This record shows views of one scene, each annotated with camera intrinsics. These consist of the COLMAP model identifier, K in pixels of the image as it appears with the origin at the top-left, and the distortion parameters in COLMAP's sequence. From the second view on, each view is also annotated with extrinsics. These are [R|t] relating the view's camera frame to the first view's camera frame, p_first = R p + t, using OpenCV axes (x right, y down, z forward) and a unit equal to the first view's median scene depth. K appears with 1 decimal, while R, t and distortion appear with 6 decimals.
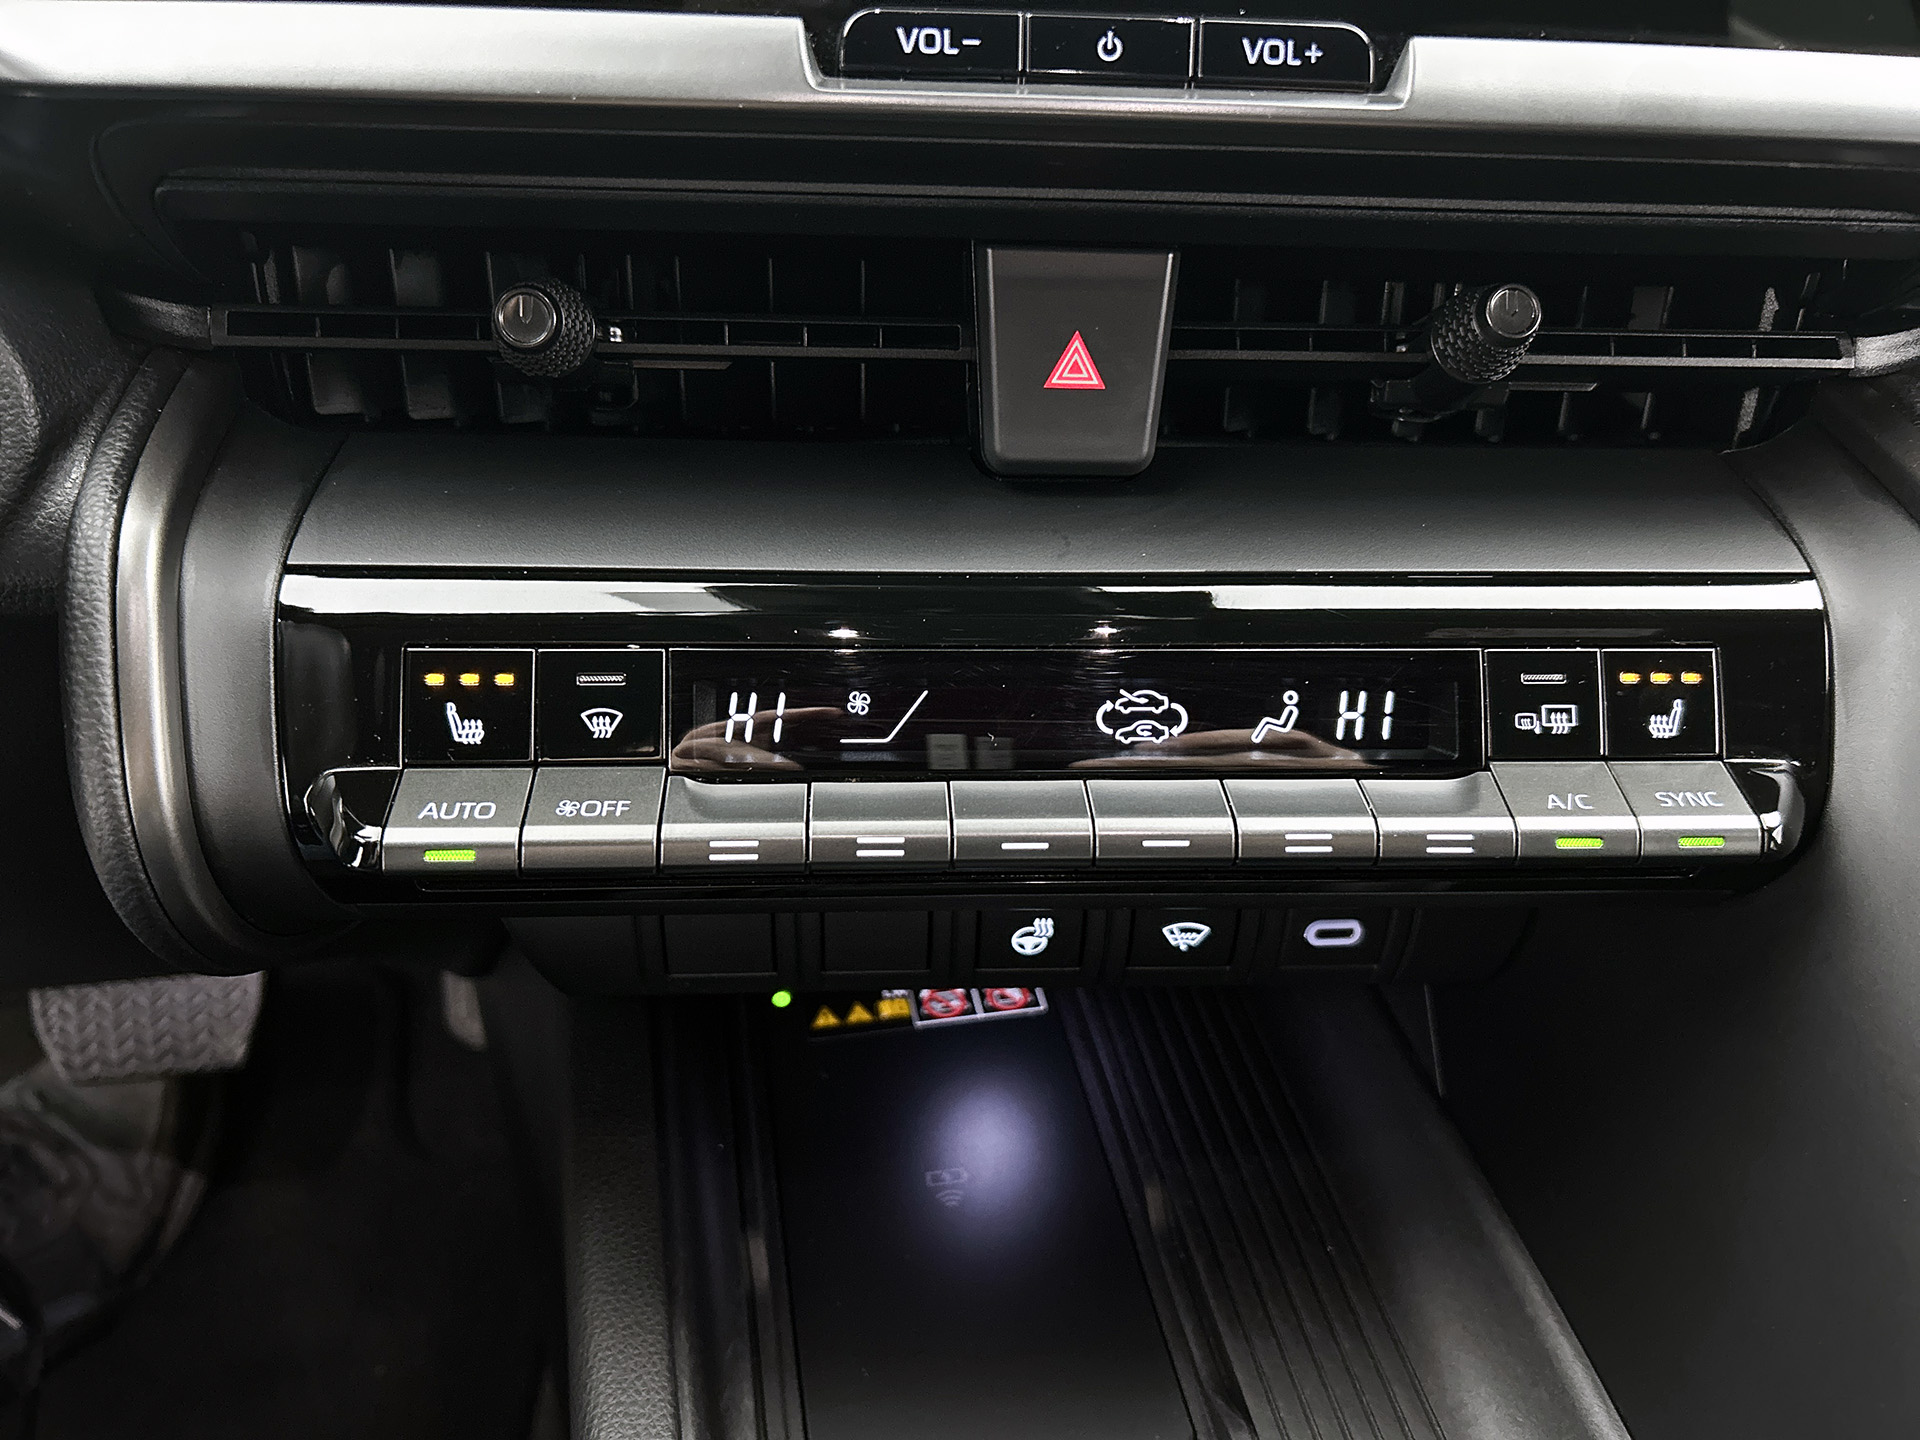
lens RADIAL K [[1491.2, 0, 970.1], [0, 1491.2, 734.0], [0, 0, 1]] dist [0.034196, -0.060340]
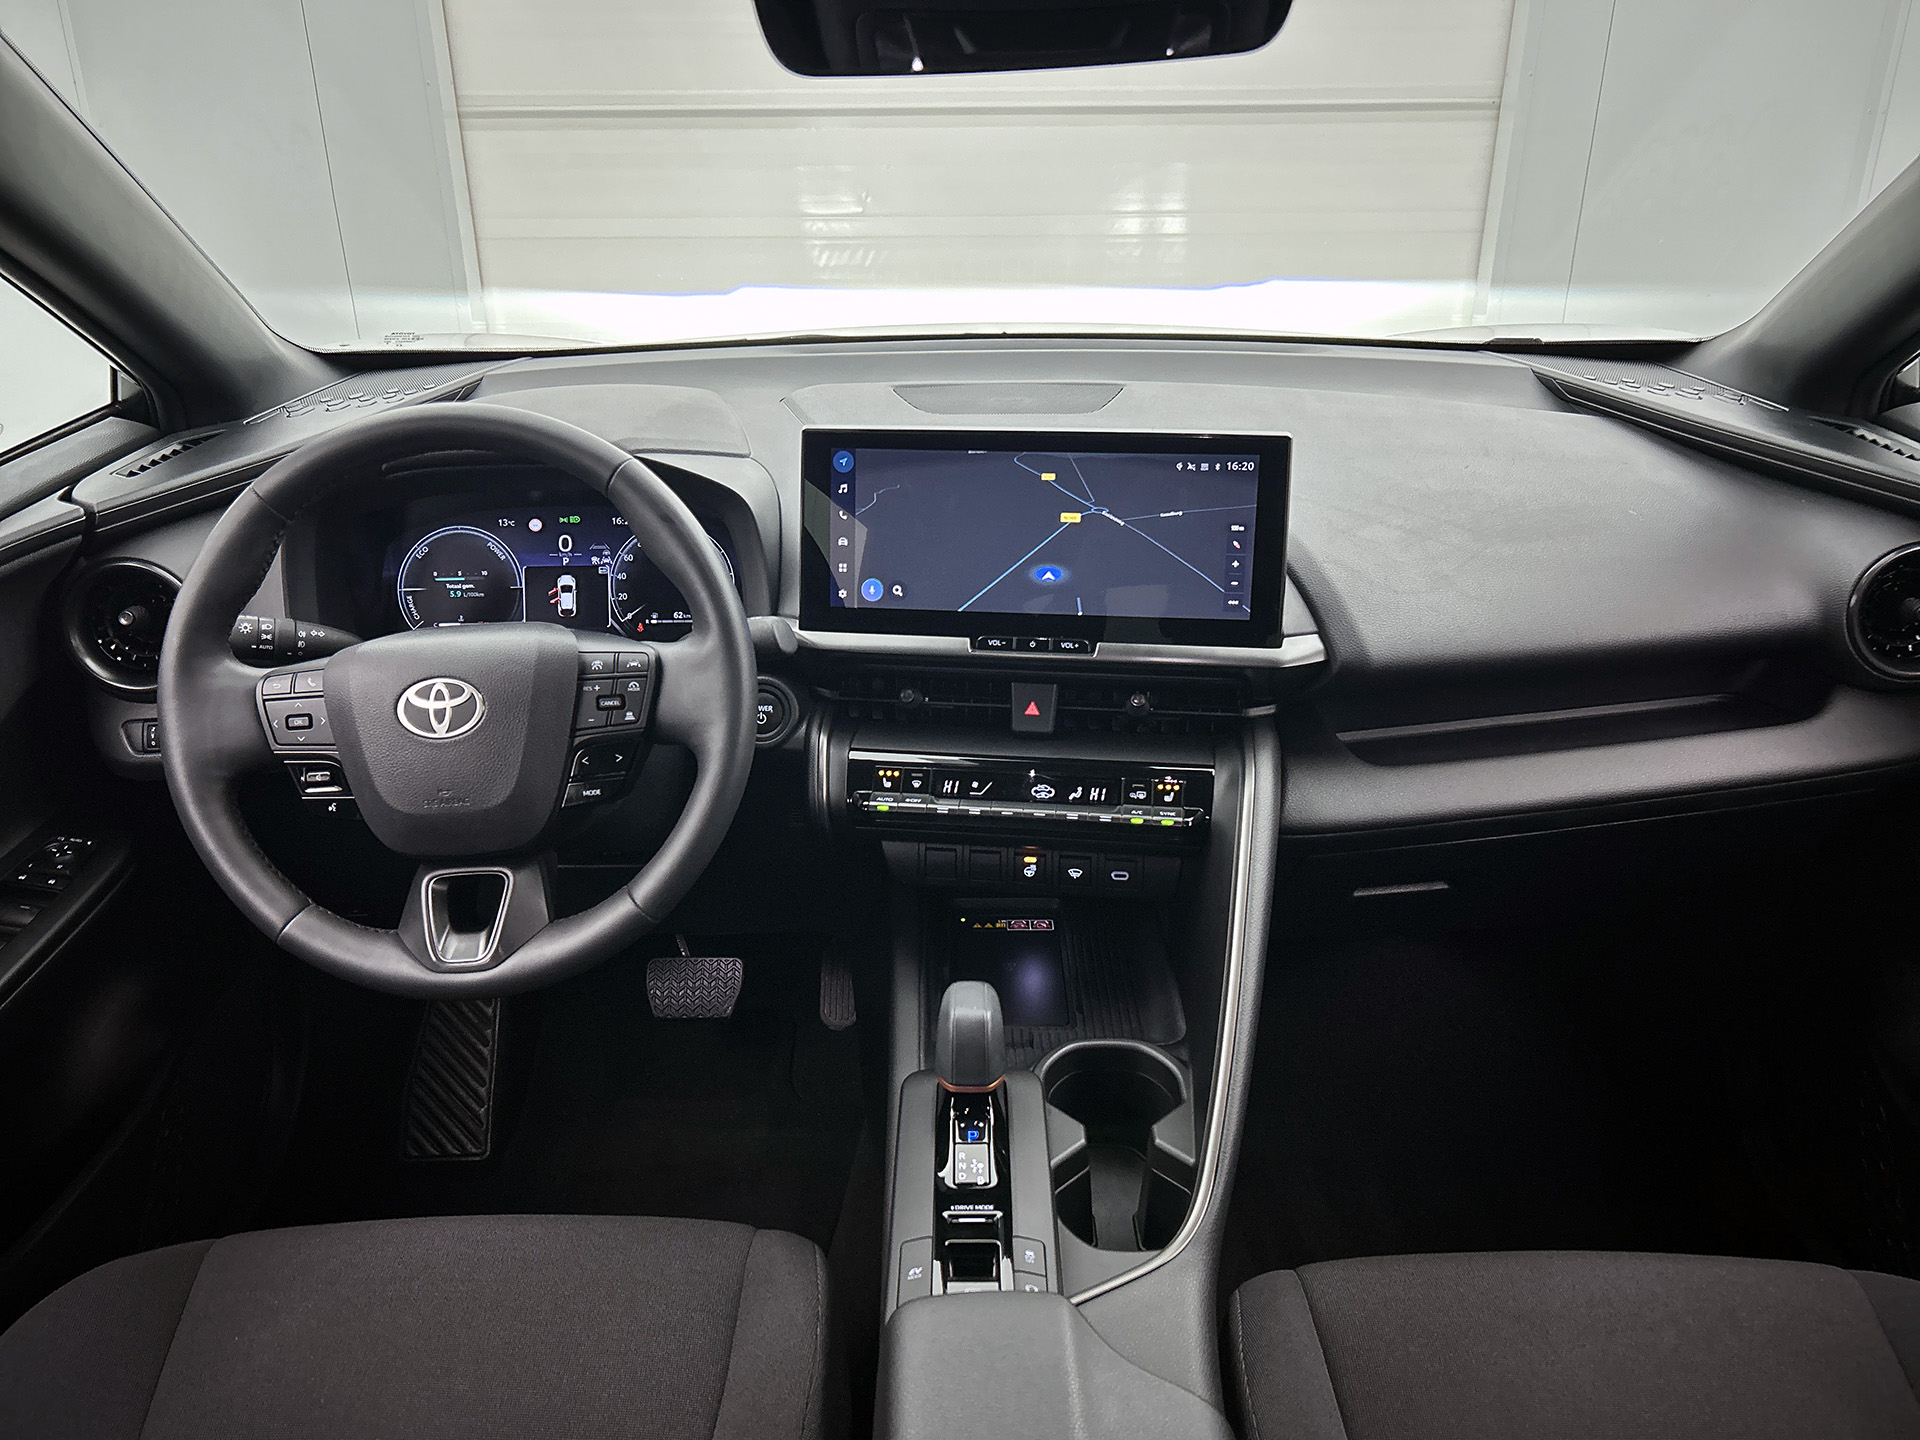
lens RADIAL K [[1491.2, 0, 951.8], [0, 1491.2, 746.5], [0, 0, 1]] dist [0.034196, -0.060340]
pose [[0.978467, 0.033221, -0.203713, 0.701912], [-0.077787, 0.973542, -0.214860, 0.769928], [0.191186, 0.226080, 0.955163, -3.009806]]
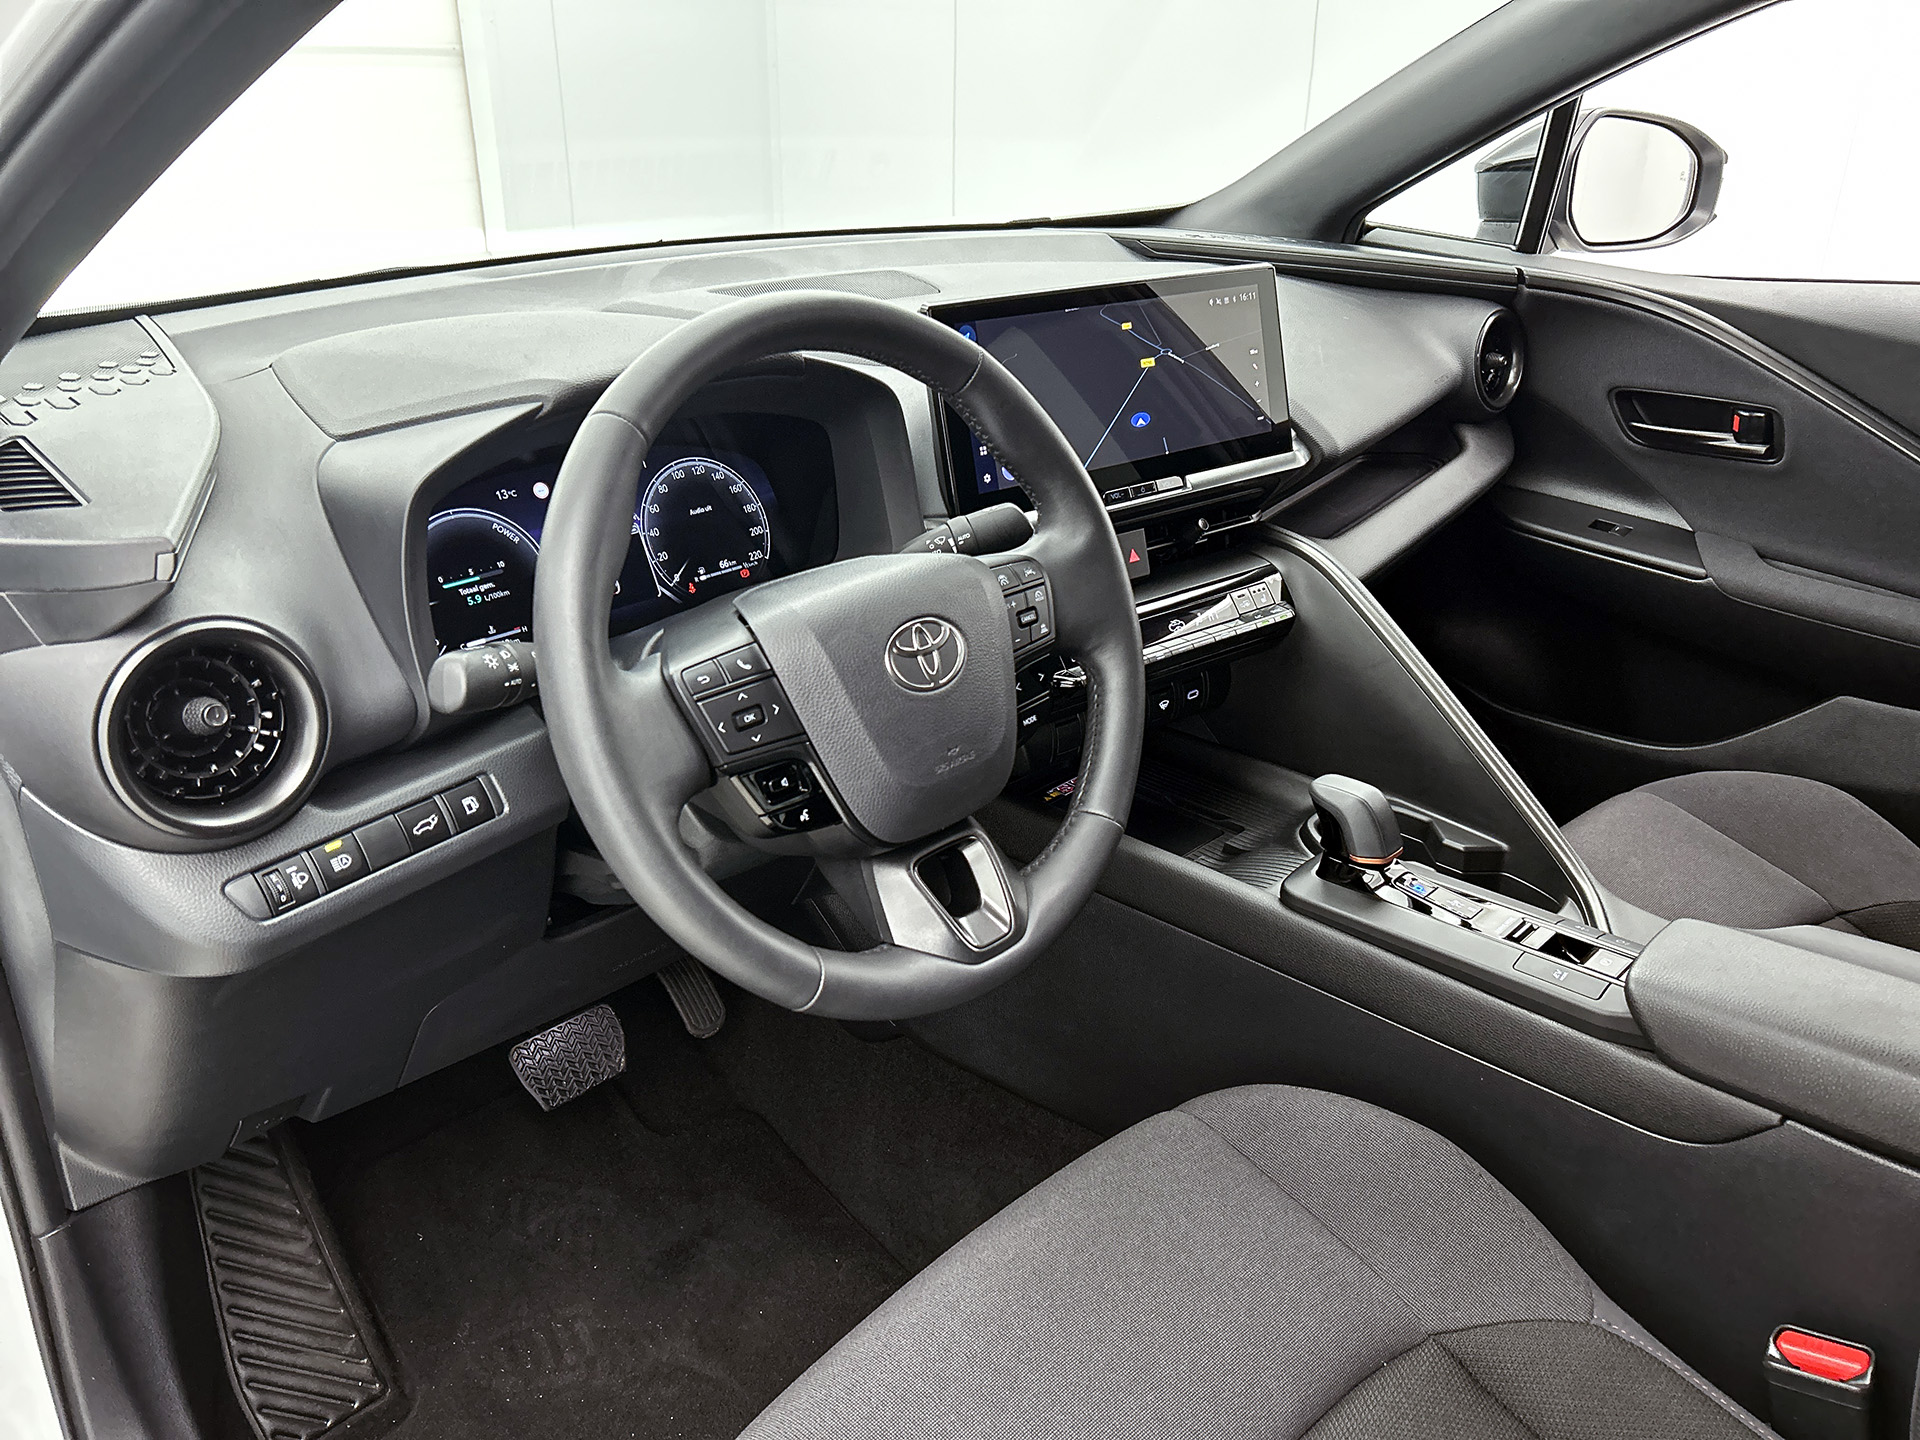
lens RADIAL K [[1491.2, 0, 1007.6], [0, 1491.2, 725.0], [0, 0, 1]] dist [0.034196, -0.060340]
pose [[0.813071, -0.271716, 0.514865, -2.589807], [0.369862, 0.924071, -0.096412, 0.477727], [-0.449575, 0.268819, 0.851832, -2.368230]]
